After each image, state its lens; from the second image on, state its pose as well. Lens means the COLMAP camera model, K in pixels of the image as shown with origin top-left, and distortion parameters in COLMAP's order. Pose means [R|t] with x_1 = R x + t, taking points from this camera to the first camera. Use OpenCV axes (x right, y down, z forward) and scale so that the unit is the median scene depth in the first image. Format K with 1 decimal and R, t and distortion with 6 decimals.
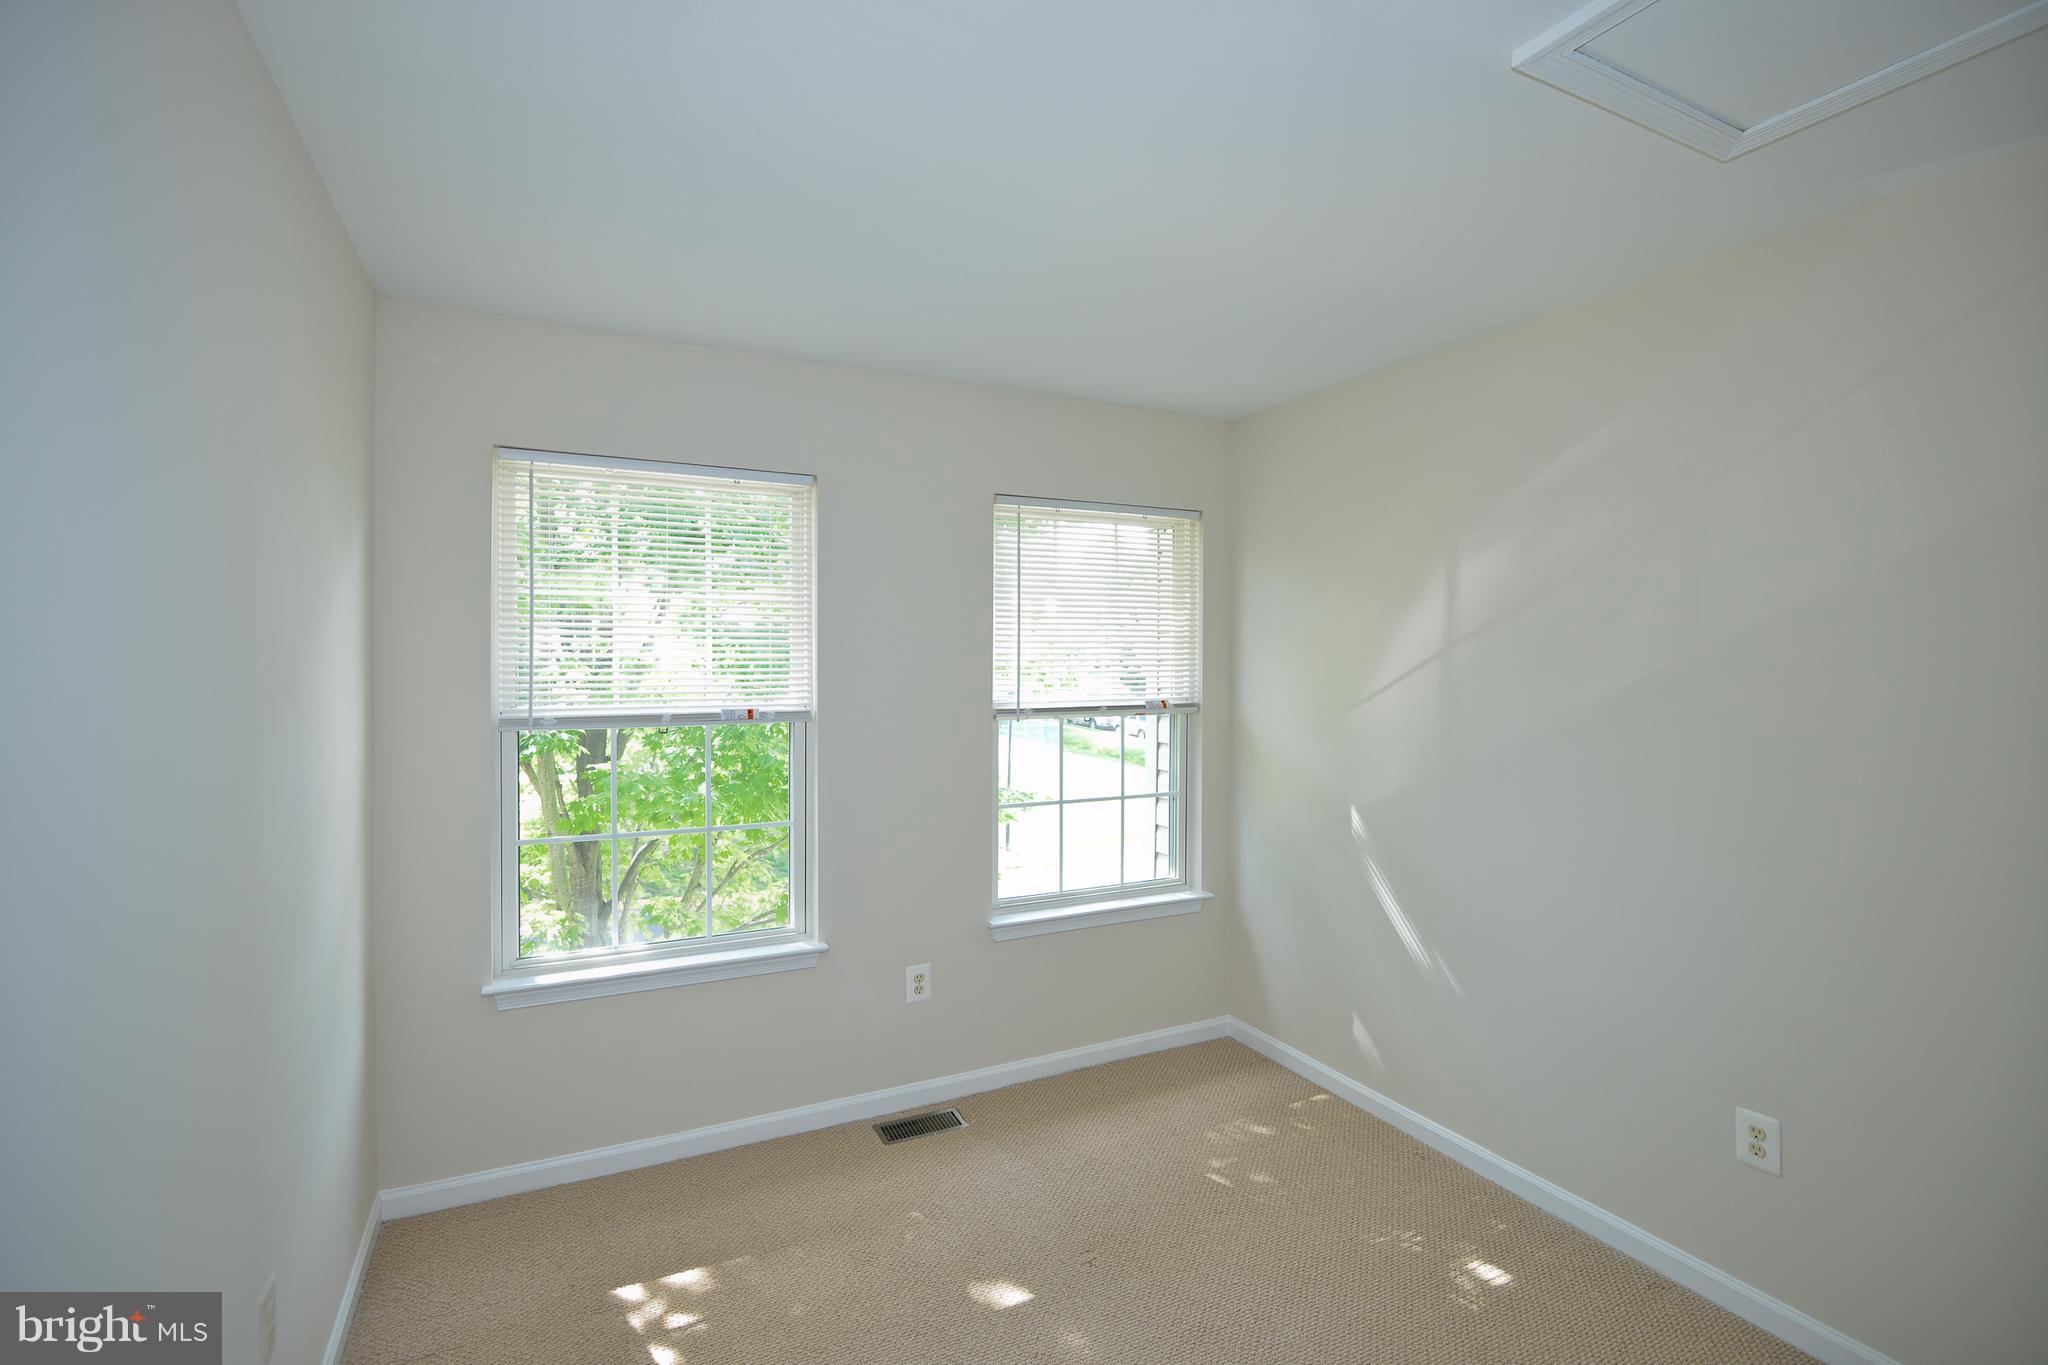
lens RADIAL K [[947.0, 0, 1024.0], [0, 947.0, 682.5], [0, 0, 1]] dist [0.001303, -0.013159]
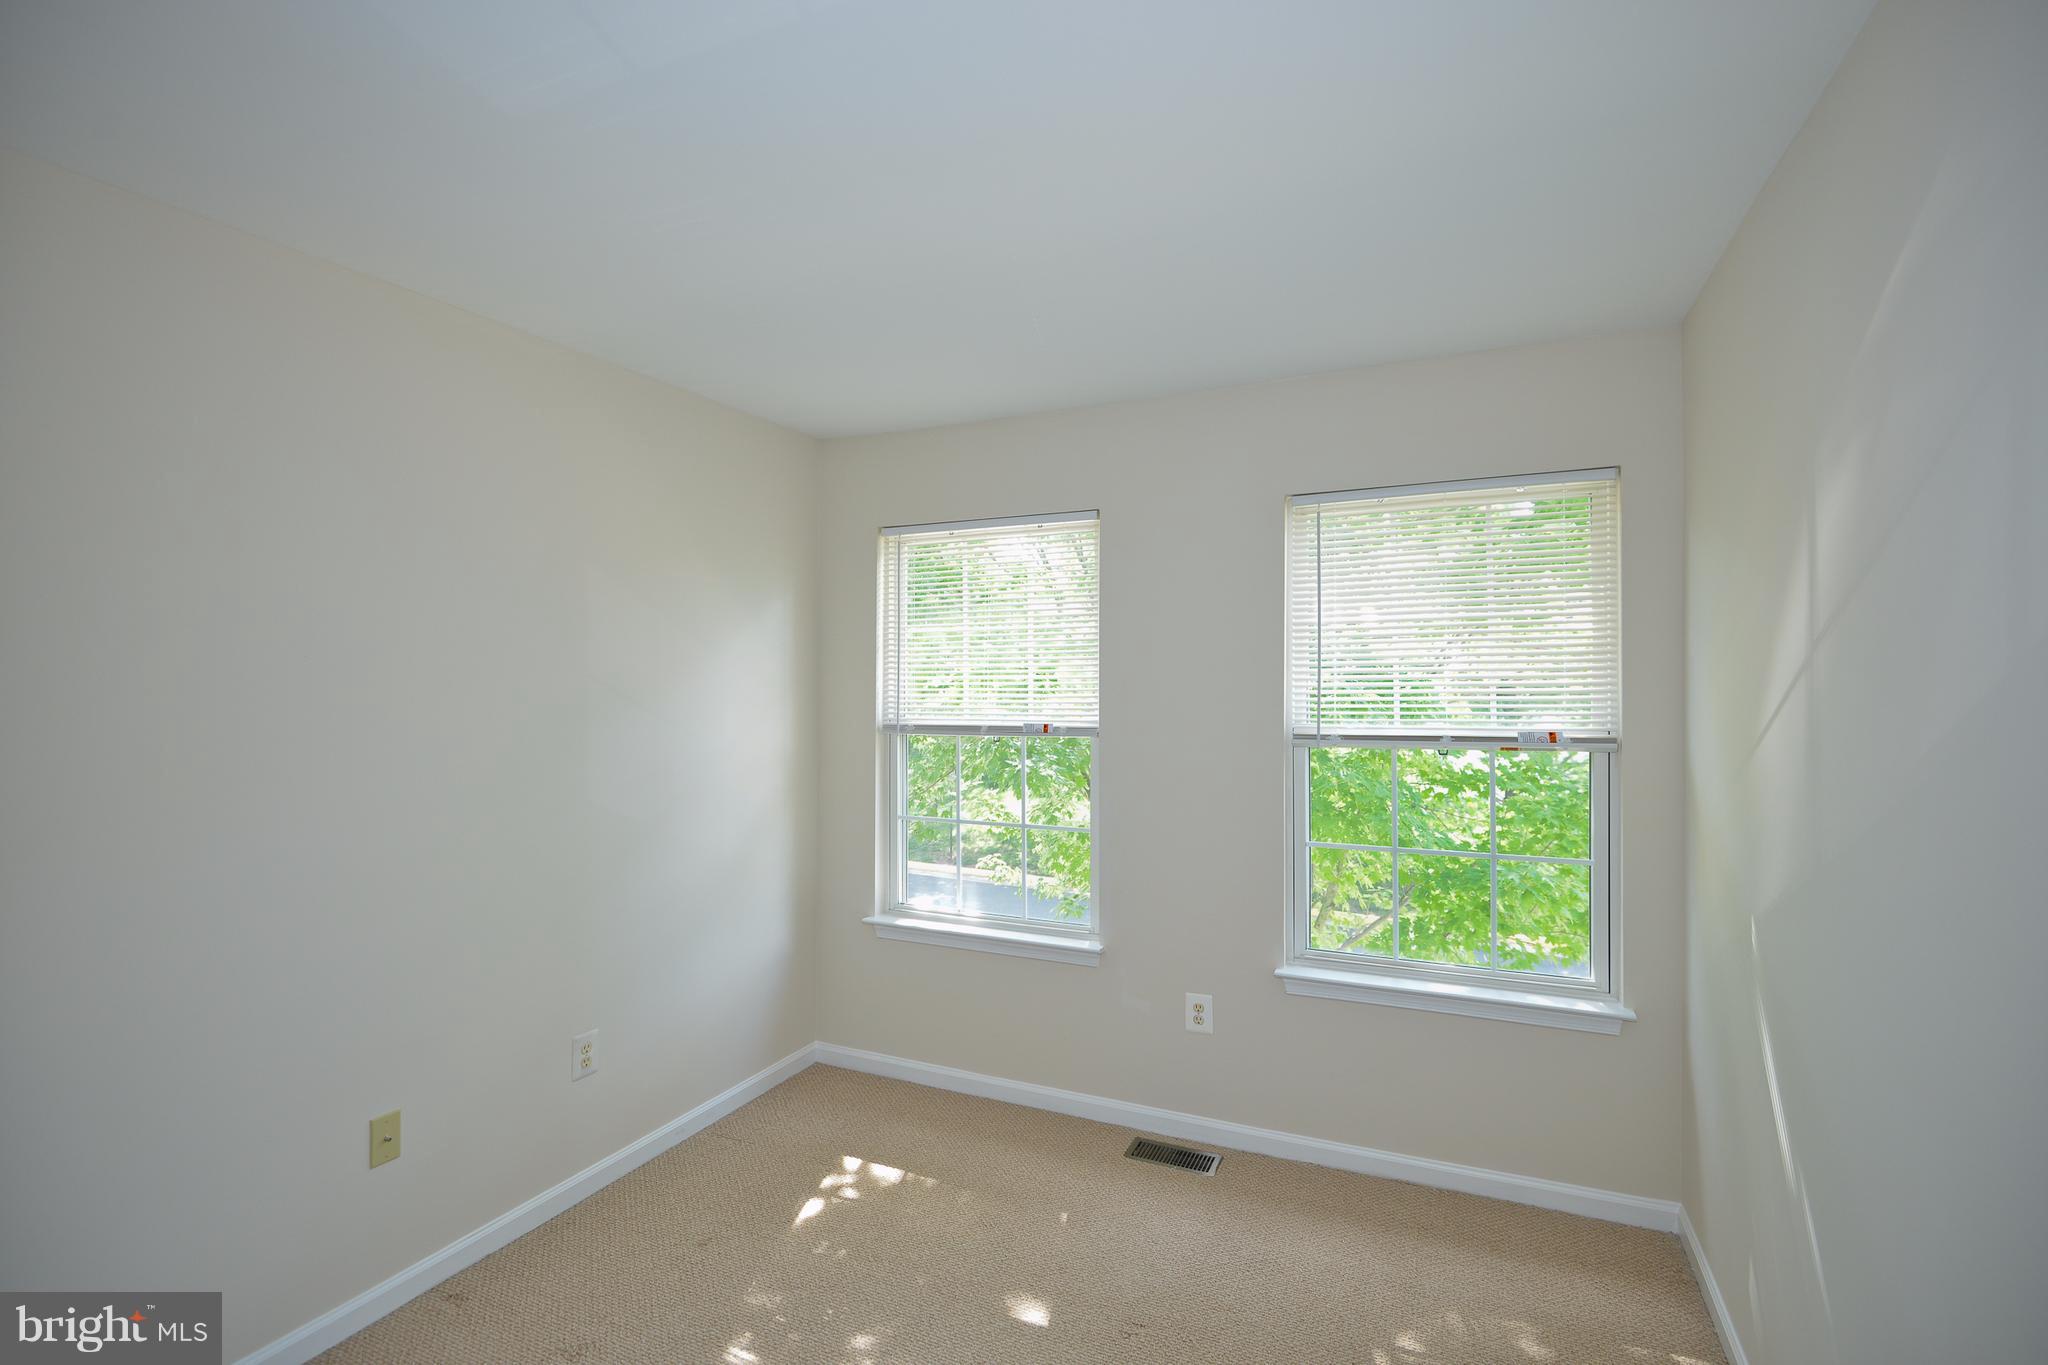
lens RADIAL K [[937.1, 0, 1024.0], [0, 937.1, 682.5], [0, 0, 1]] dist [-0.016680, -0.000718]
pose [[0.621824, -0.004551, -0.783144, 0.557499], [-0.014347, 0.999749, -0.017202, -0.001812], [0.783026, 0.021933, 0.621602, 0.272479]]
